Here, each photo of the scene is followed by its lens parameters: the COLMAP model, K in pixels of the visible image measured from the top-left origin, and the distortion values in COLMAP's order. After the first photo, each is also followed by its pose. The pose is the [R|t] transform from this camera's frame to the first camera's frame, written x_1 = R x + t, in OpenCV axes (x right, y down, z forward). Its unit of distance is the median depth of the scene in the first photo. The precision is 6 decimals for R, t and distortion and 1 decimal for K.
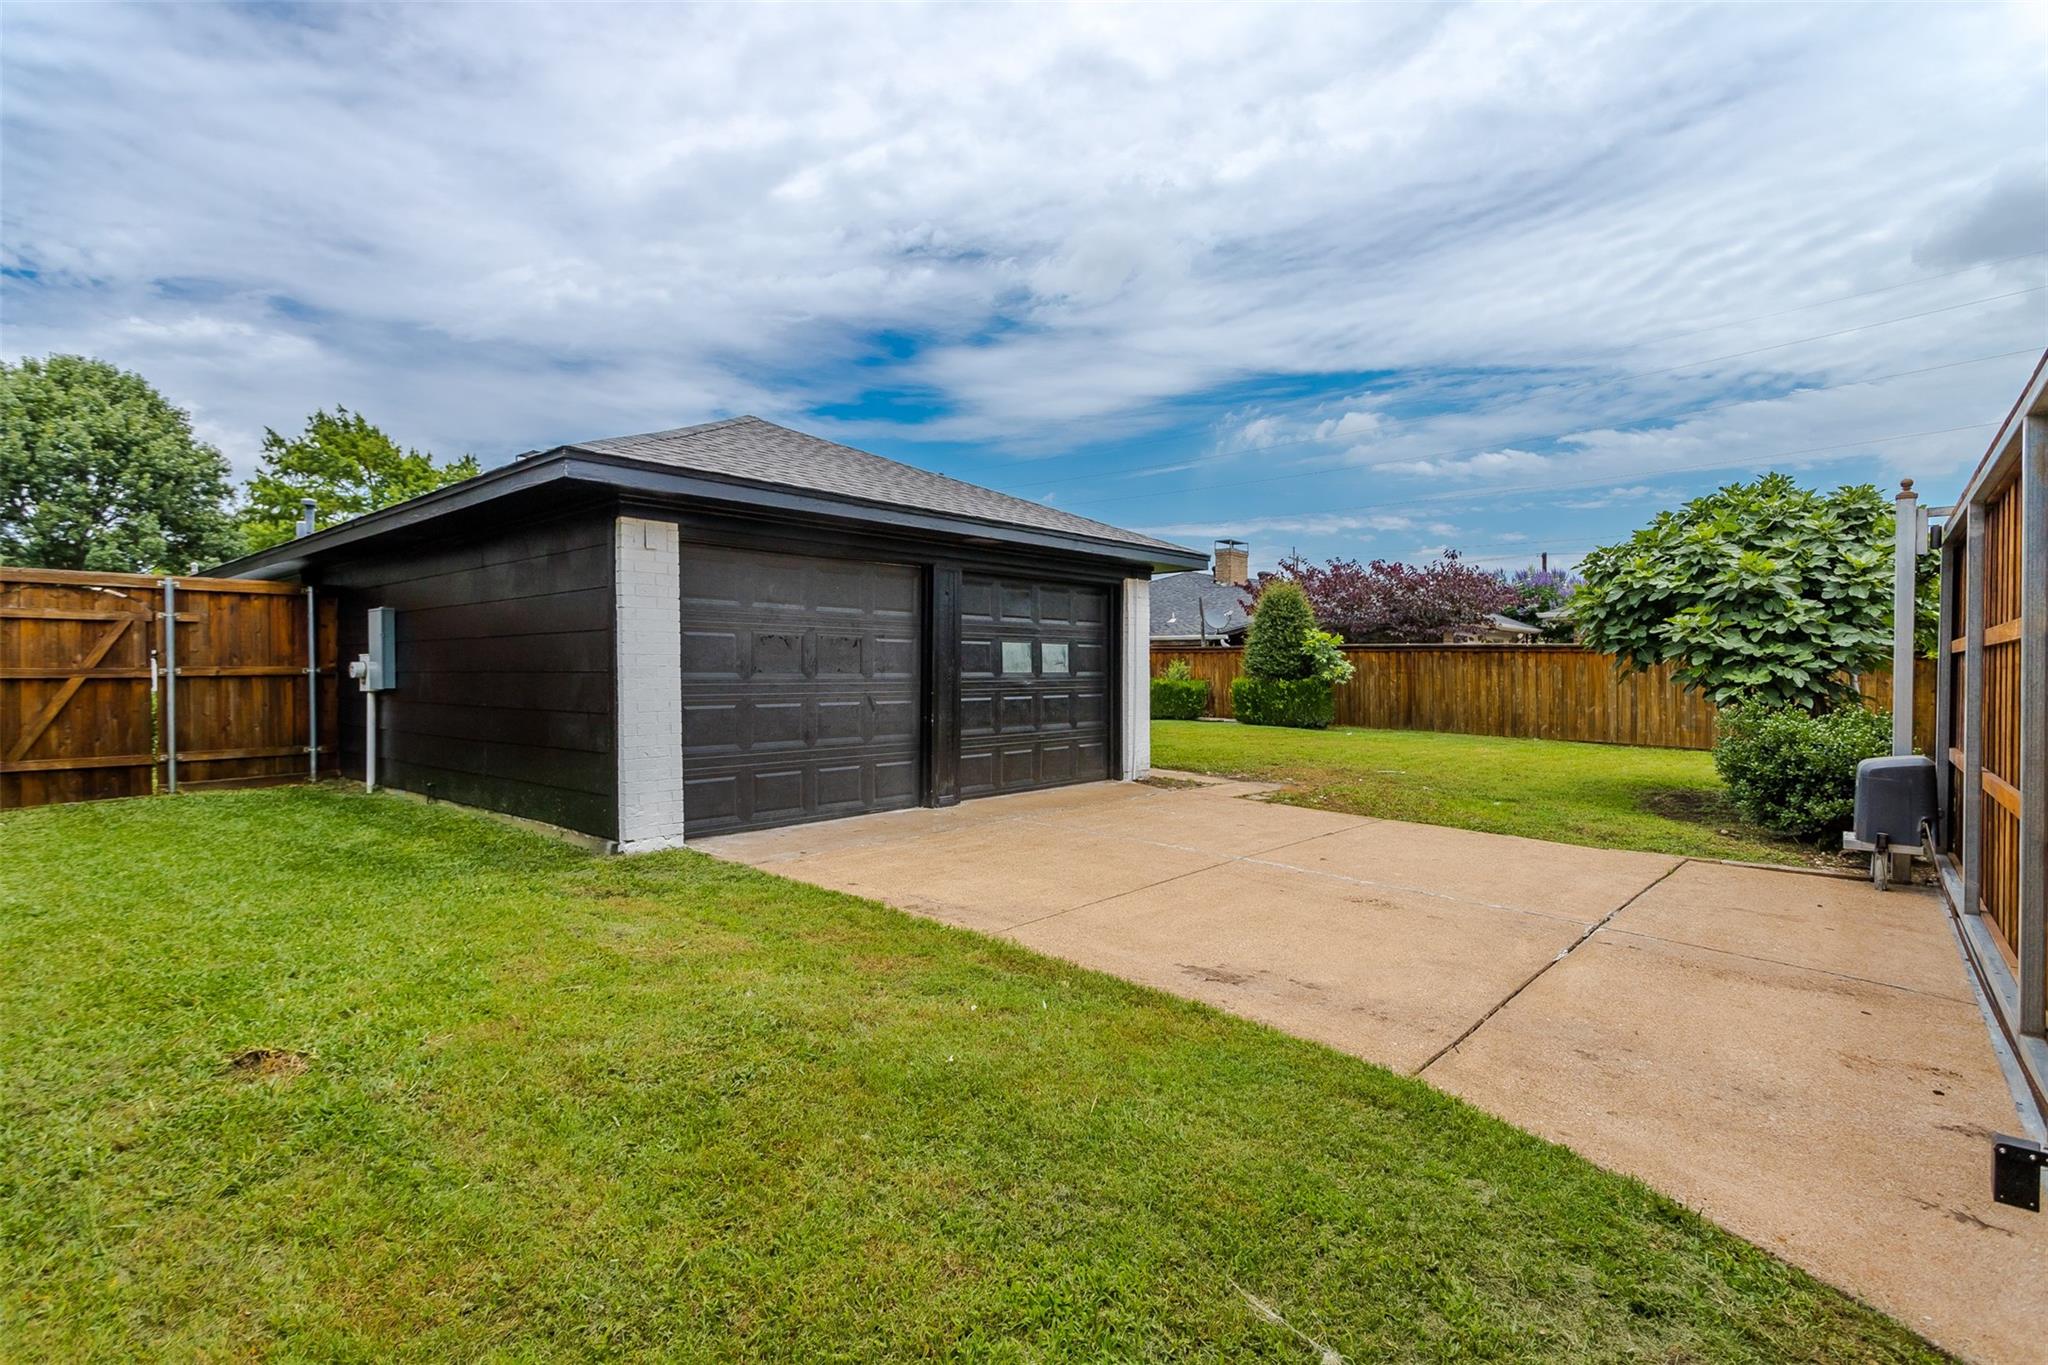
lens RADIAL K [[985.5, 0, 1010.9], [0, 985.5, 677.6], [0, 0, 1]] dist [0.003533, -0.000669]
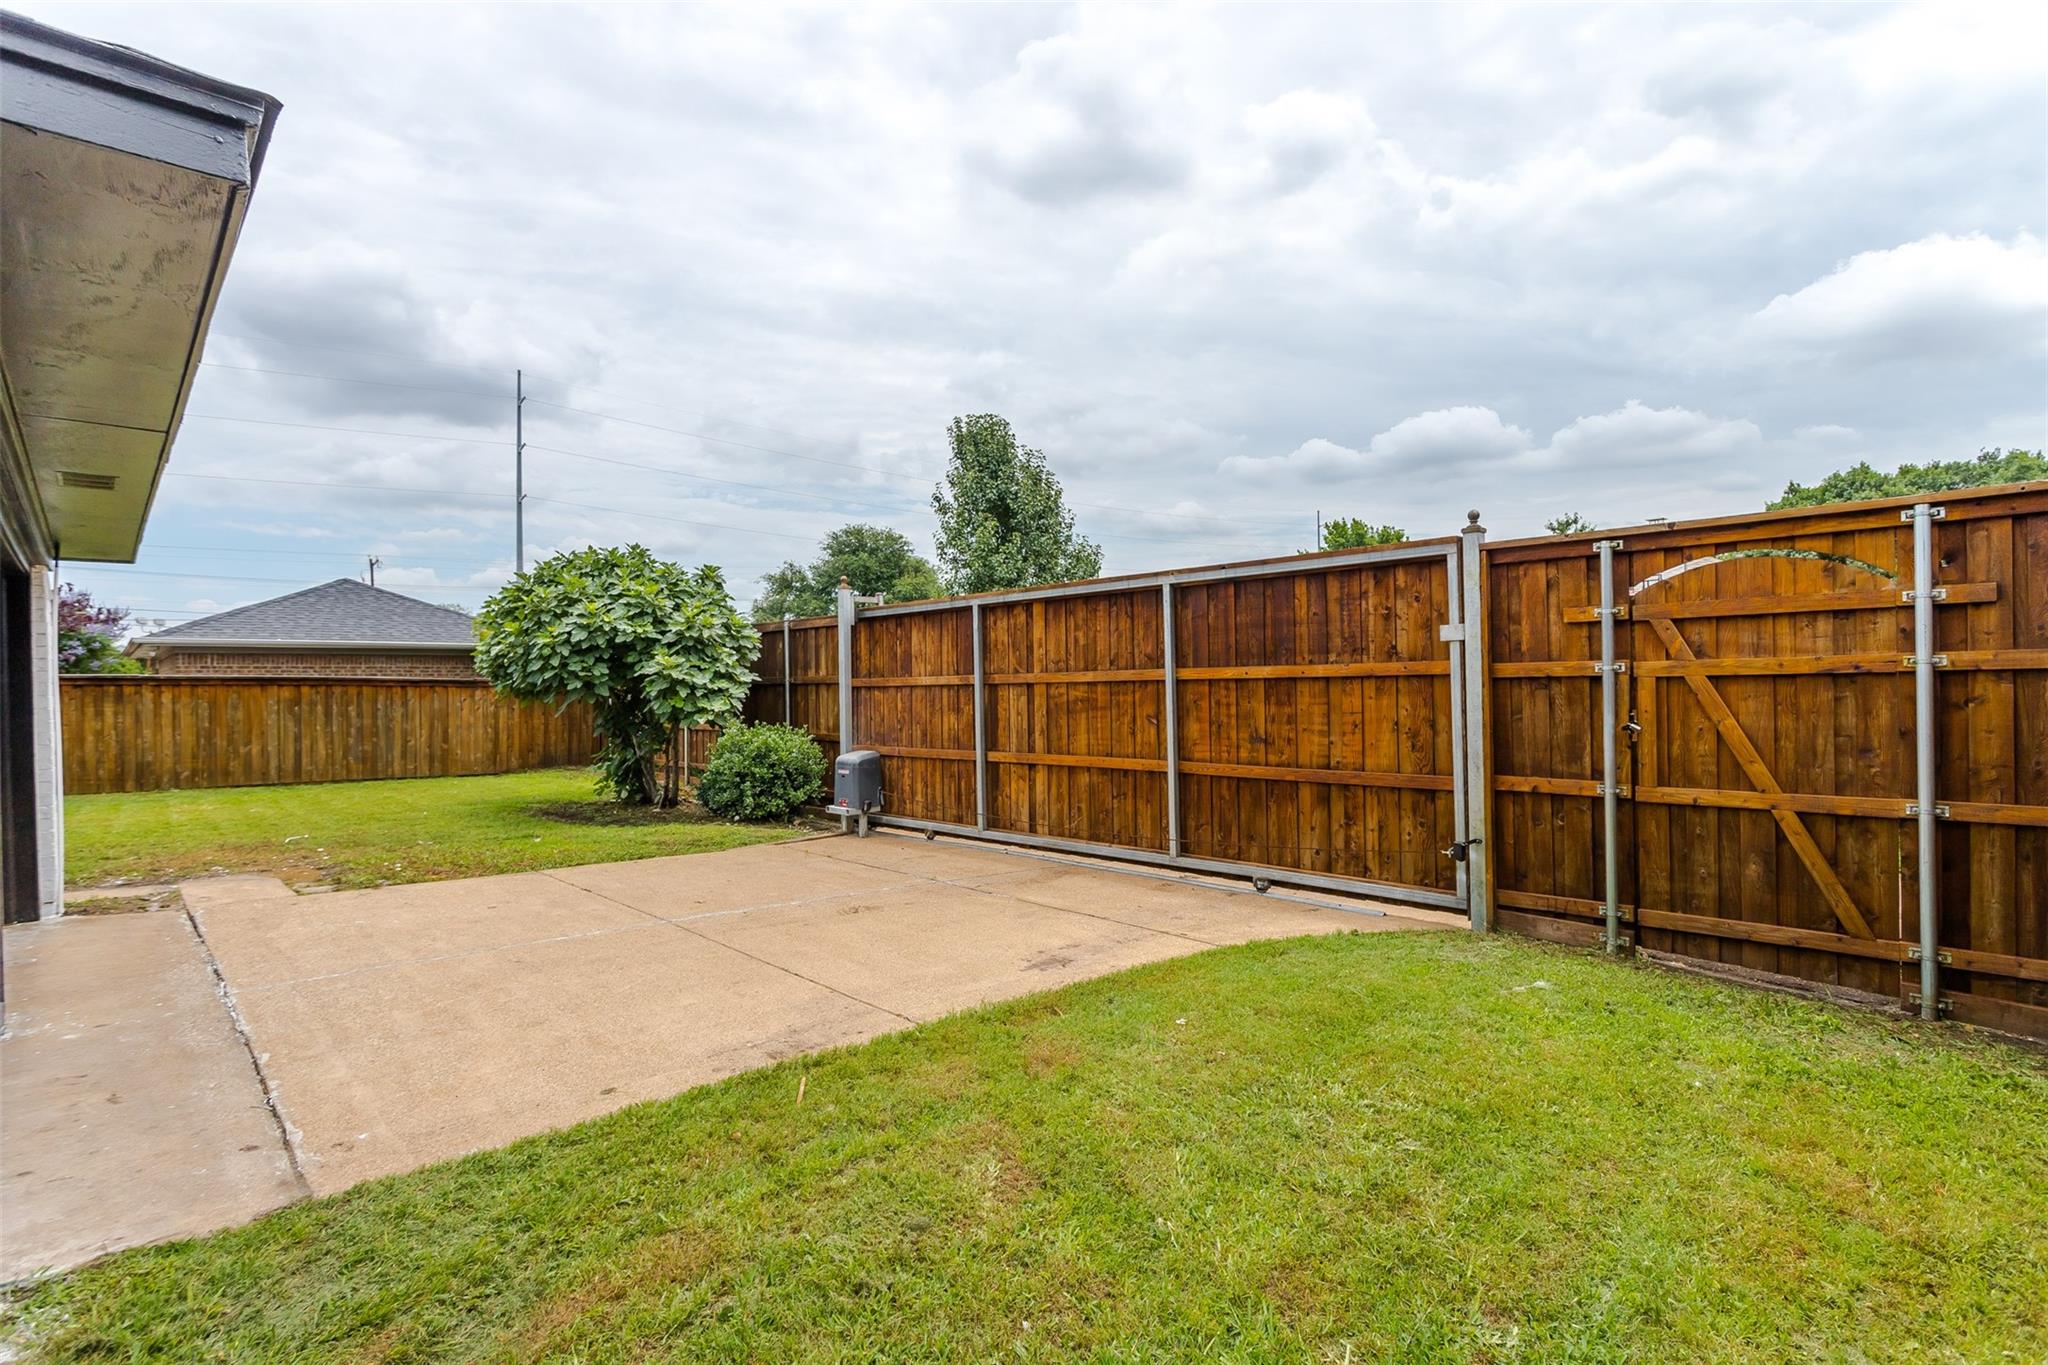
lens RADIAL K [[985.5, 0, 1010.8], [0, 985.5, 682.5], [0, 0, 1]] dist [0.003533, -0.000669]
pose [[0.079083, -0.003468, 0.996862, -0.259600], [0.027202, 0.999629, 0.001320, -0.010733], [-0.996497, 0.027012, 0.079148, 0.249710]]
